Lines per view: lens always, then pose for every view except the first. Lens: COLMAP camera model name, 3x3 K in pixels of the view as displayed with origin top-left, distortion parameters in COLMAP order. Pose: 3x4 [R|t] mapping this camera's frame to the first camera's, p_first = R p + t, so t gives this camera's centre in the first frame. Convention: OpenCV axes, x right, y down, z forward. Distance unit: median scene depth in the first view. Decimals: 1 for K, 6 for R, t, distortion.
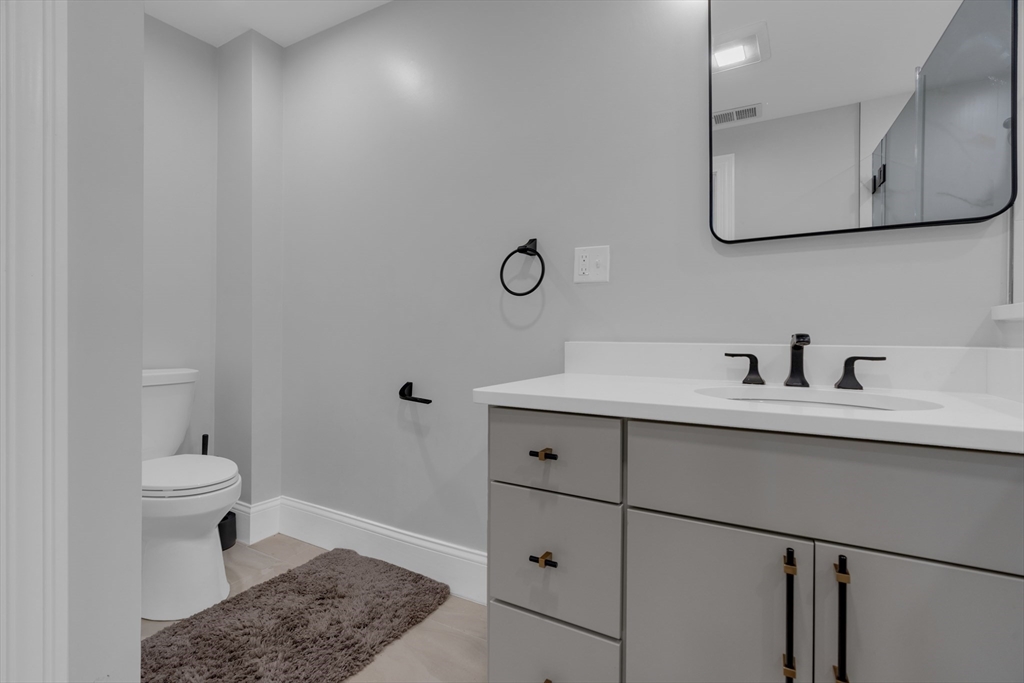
lens RADIAL K [[463.1, 0, 517.5], [0, 463.1, 339.1], [0, 0, 1]] dist [-0.009756, 0.004559]
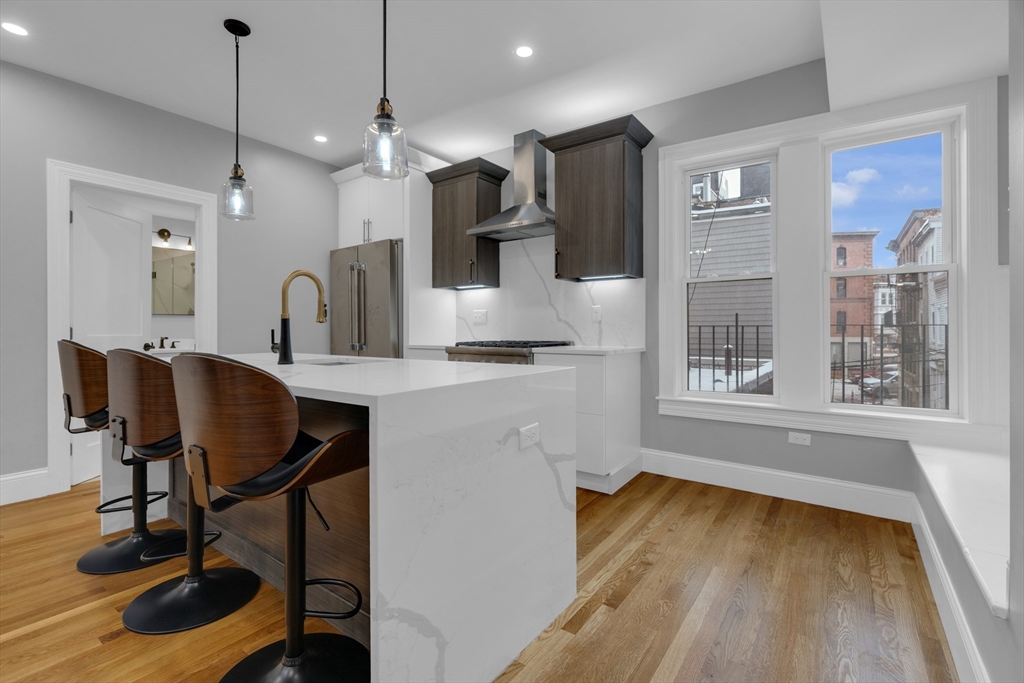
lens RADIAL K [[463.1, 0, 507.8], [0, 463.1, 331.4], [0, 0, 1]] dist [-0.009756, 0.004559]
pose [[0.117919, -0.015344, 0.992905, -3.239844], [0.001981, 0.999882, 0.015217, -0.119111], [-0.993021, 0.000173, 0.117935, -2.698388]]
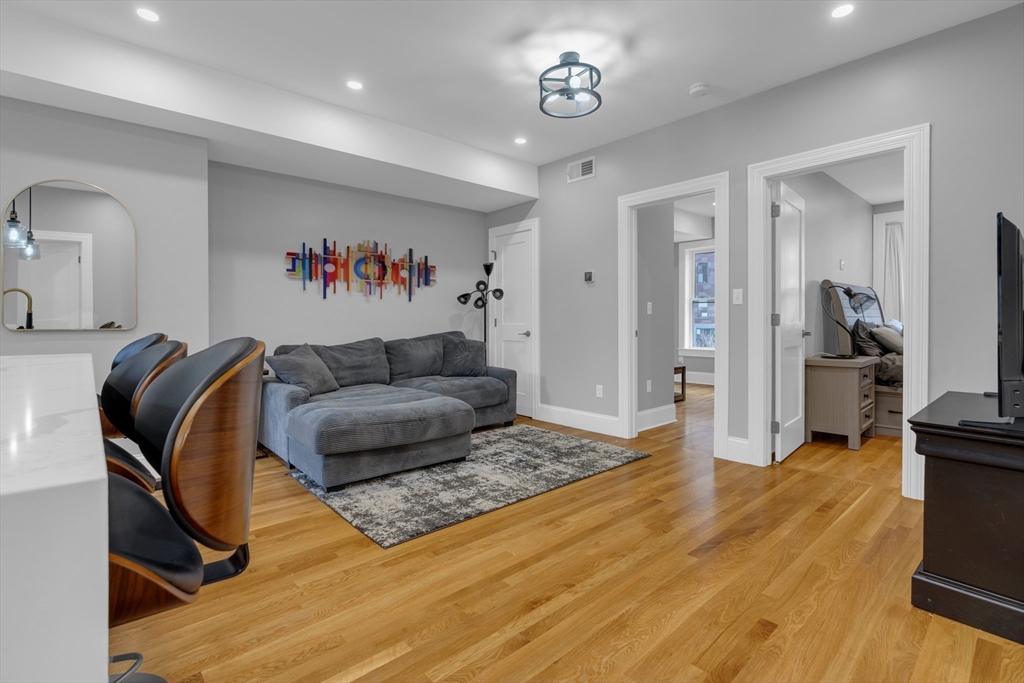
lens RADIAL K [[474.7, 0, 507.0], [0, 474.7, 324.4], [0, 0, 1]] dist [-0.009435, -0.000235]
pose [[-0.324871, -0.004960, -0.945745, -1.261217], [-0.003305, 0.999986, -0.004109, -0.086619], [0.945753, 0.001791, -0.324883, -0.343640]]
